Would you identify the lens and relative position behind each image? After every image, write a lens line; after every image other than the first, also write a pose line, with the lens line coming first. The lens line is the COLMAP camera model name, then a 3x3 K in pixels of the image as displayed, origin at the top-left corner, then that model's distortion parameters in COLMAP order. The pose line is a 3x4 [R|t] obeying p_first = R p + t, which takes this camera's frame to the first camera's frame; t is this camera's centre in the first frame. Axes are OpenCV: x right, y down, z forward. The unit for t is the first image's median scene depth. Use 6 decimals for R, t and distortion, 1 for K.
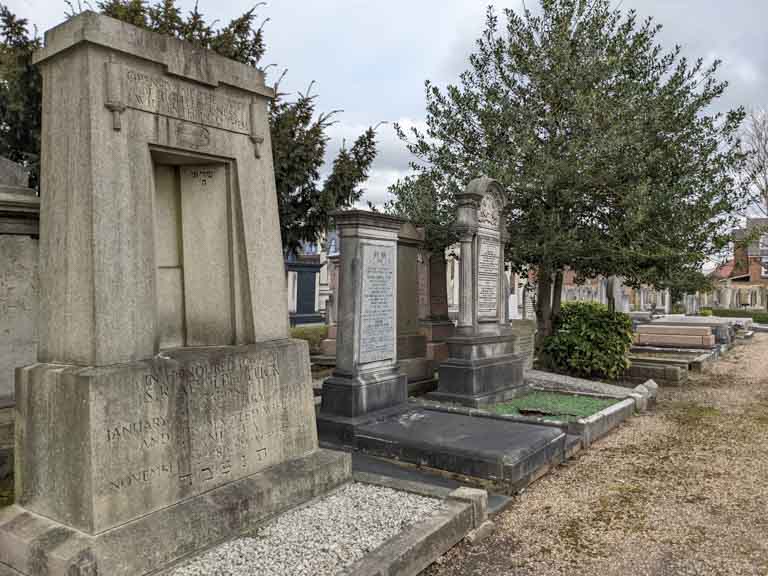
lens RADIAL K [[603.3, 0, 383.5], [0, 603.3, 288.4], [0, 0, 1]] dist [0.036826, -0.022716]
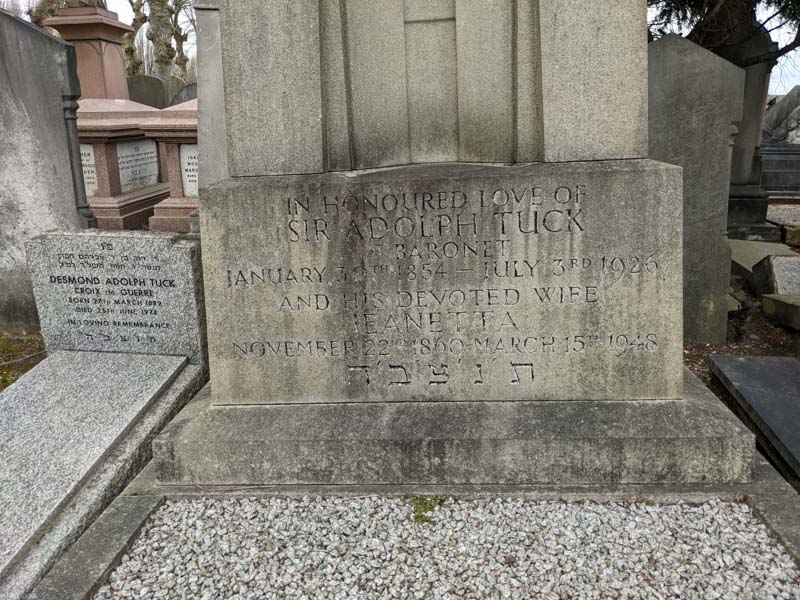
lens RADIAL K [[628.5, 0, 389.2], [0, 628.5, 282.6], [0, 0, 1]] dist [0.036826, -0.022716]
pose [[0.518738, 0.218908, -0.826432, 0.198228], [0.012303, 0.964651, 0.263242, 0.052812], [0.854845, -0.146721, 0.497708, 0.689958]]
